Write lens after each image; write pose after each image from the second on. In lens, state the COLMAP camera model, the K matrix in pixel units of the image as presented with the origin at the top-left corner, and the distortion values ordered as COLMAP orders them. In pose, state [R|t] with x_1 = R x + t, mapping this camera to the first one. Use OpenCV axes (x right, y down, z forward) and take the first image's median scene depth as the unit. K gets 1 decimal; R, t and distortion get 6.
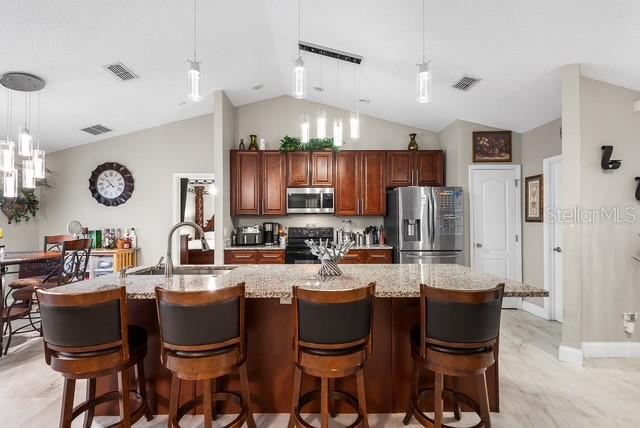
lens RADIAL K [[294.6, 0, 316.4], [0, 294.6, 218.1], [0, 0, 1]] dist [0.015326, -0.006216]
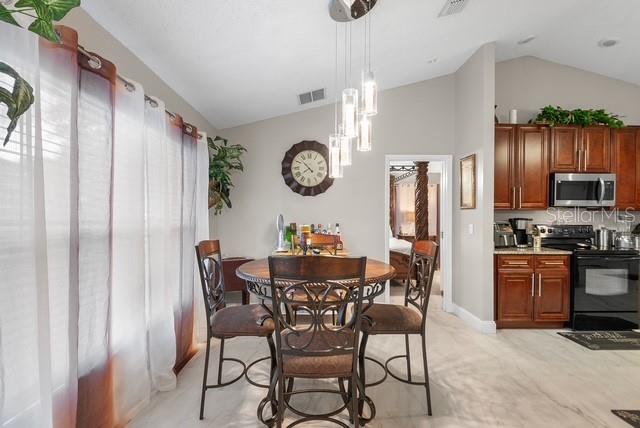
lens RADIAL K [[294.6, 0, 319.4], [0, 294.6, 215.6], [0, 0, 1]] dist [0.015326, -0.006216]
pose [[0.999967, 0.007763, 0.002244, -0.740577], [-0.007783, 0.999930, 0.008929, 0.005382], [-0.002175, -0.008946, 0.999958, 0.233535]]
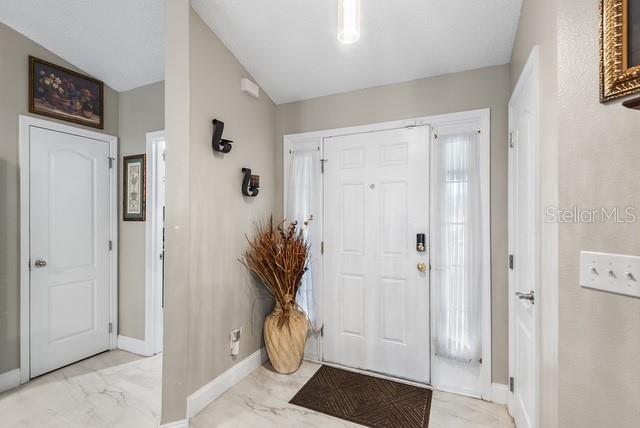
lens RADIAL K [[294.6, 0, 318.2], [0, 294.6, 217.7], [0, 0, 1]] dist [0.015326, -0.006216]
pose [[0.412051, 0.007377, 0.911131, 0.251616], [-0.008949, 0.999952, -0.004049, 0.003927], [-0.911117, -0.006485, 0.412097, 0.287771]]
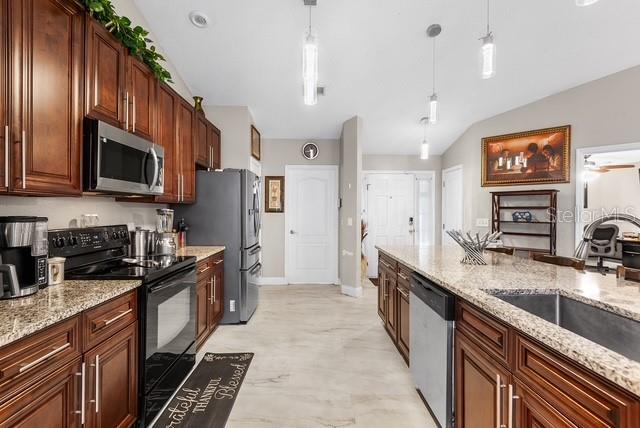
lens RADIAL K [[294.6, 0, 317.4], [0, 294.6, 213.2], [0, 0, 1]] dist [0.015326, -0.006216]
pose [[-0.007638, -0.004750, 0.999960, -0.483845], [-0.010765, 0.999931, 0.004668, 0.007328], [-0.999913, -0.010729, -0.007688, 0.756121]]
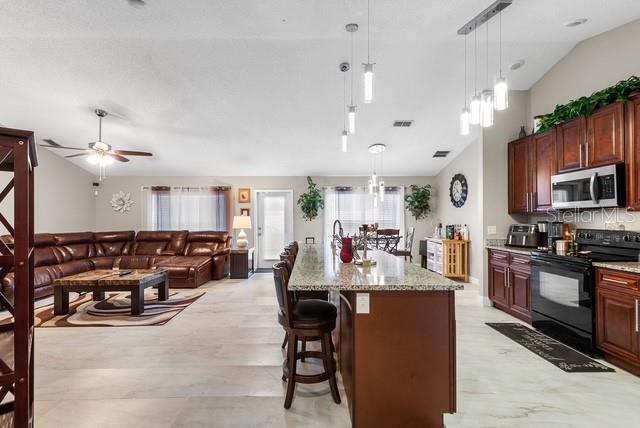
lens RADIAL K [[294.6, 0, 317.2], [0, 294.6, 216.7], [0, 0, 1]] dist [0.015326, -0.006216]
pose [[0.014618, -0.002566, -0.999890, 0.676347], [0.009820, 0.999949, -0.002423, -0.001869], [0.999845, -0.009783, 0.014643, 0.398342]]
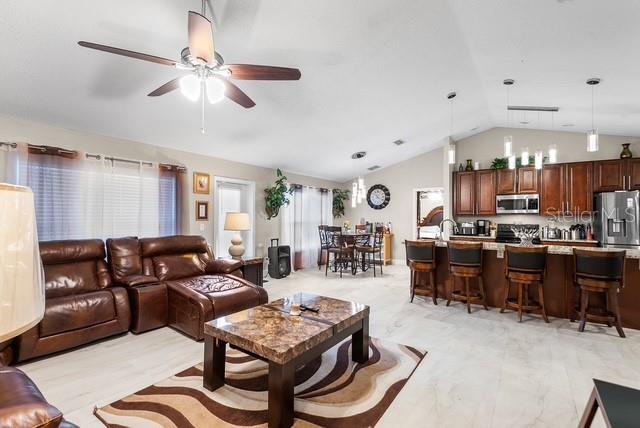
lens RADIAL K [[294.6, 0, 316.5], [0, 294.6, 214.3], [0, 0, 1]] dist [0.015326, -0.006216]
pose [[0.808941, -0.000377, -0.587890, 0.036850], [-0.003179, 0.999982, -0.005015, -0.003154], [0.587881, 0.005926, 0.808926, -0.677858]]
